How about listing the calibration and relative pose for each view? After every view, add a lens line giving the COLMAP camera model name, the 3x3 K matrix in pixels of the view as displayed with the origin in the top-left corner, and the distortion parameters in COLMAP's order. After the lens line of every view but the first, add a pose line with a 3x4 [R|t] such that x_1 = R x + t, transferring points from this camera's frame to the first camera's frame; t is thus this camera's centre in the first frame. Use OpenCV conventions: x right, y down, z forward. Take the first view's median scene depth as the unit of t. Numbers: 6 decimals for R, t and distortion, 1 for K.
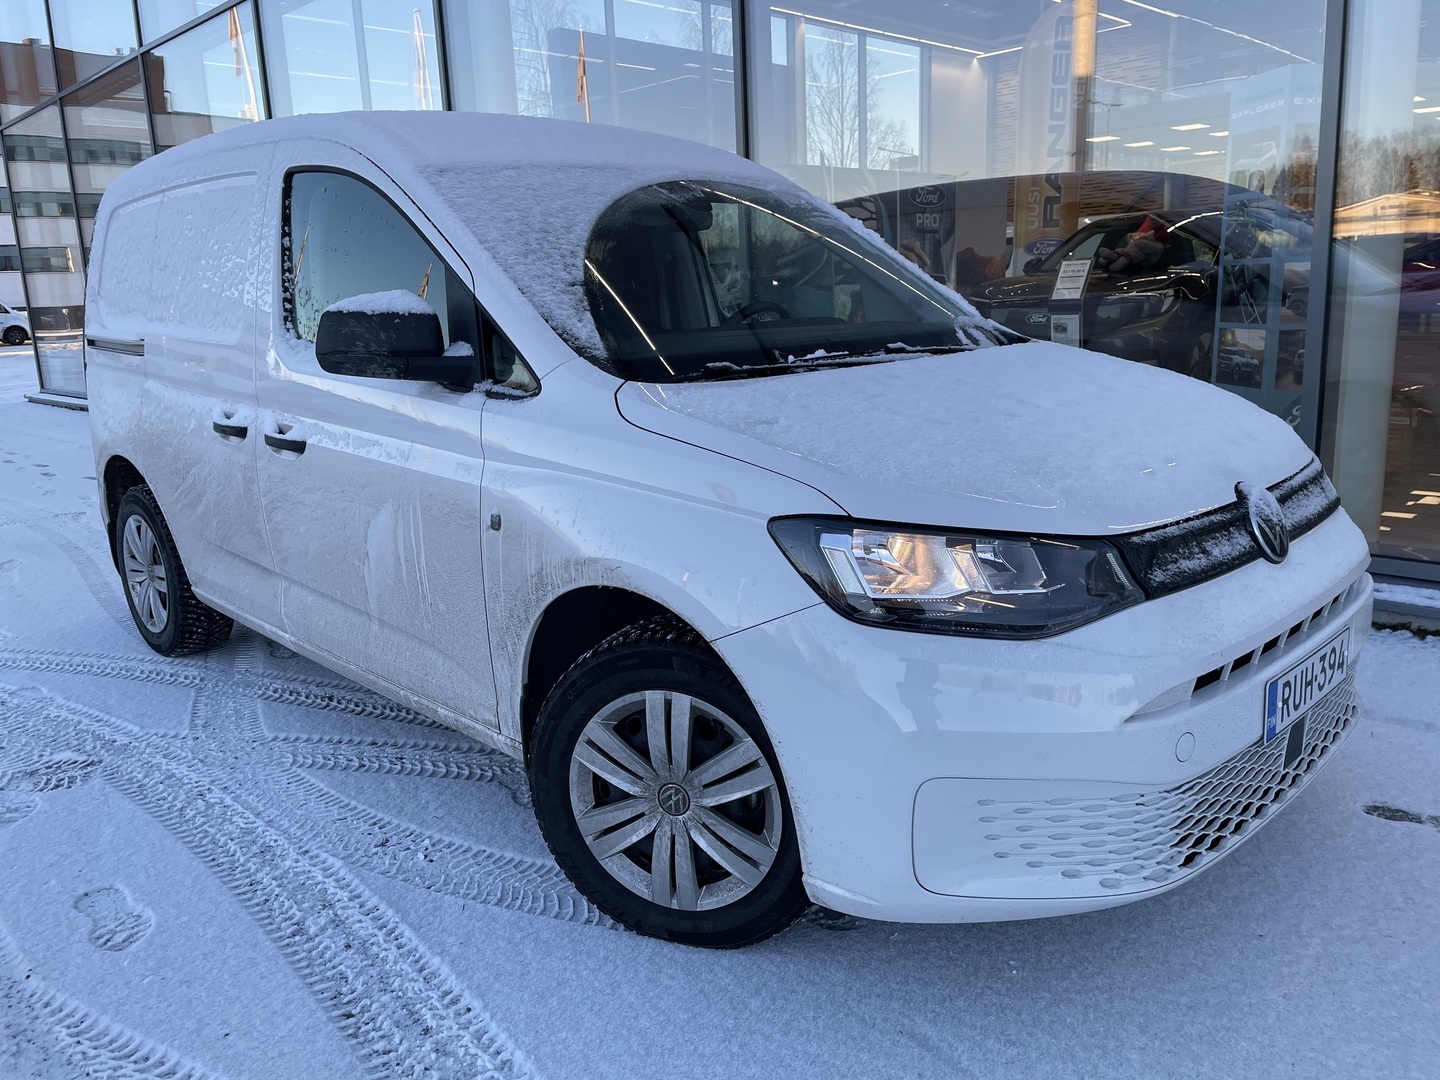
lens RADIAL K [[1070.2, 0, 728.7], [0, 1070.2, 520.5], [0, 0, 1]] dist [0.082589, -0.121944]
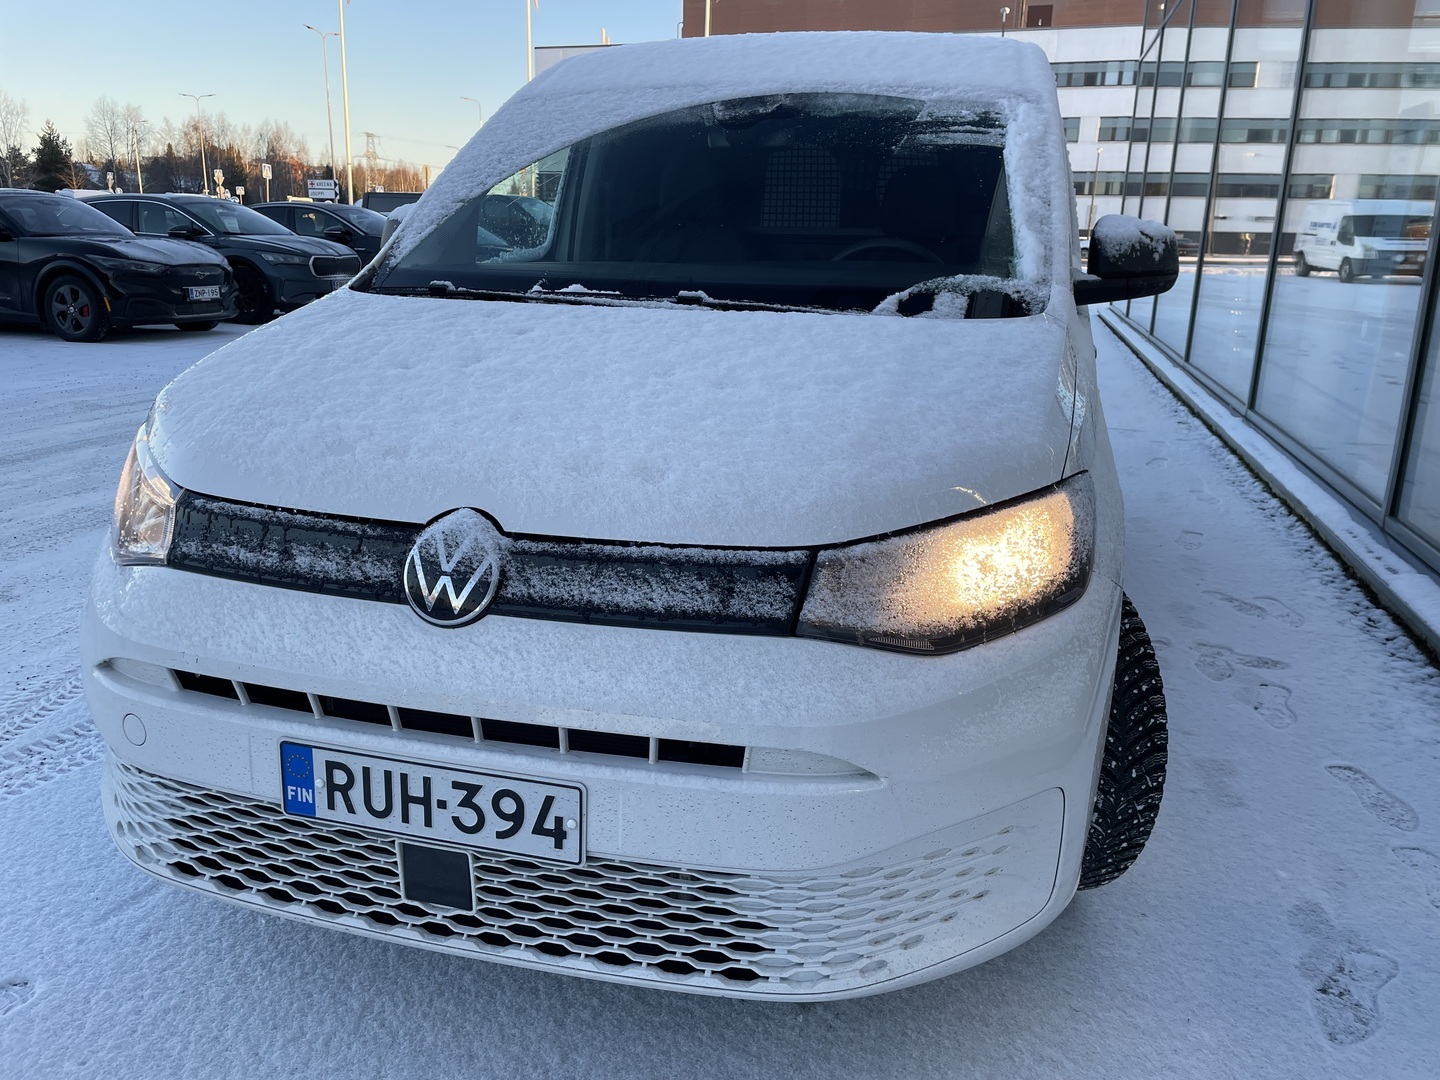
lens RADIAL K [[1070.2, 0, 728.7], [0, 1070.2, 520.5], [0, 0, 1]] dist [0.082589, -0.121944]
pose [[0.518328, 0.273241, -0.810355, 1.268895], [-0.223074, 0.957976, 0.180332, -0.215623], [0.825575, 0.087298, 0.557498, 0.827408]]
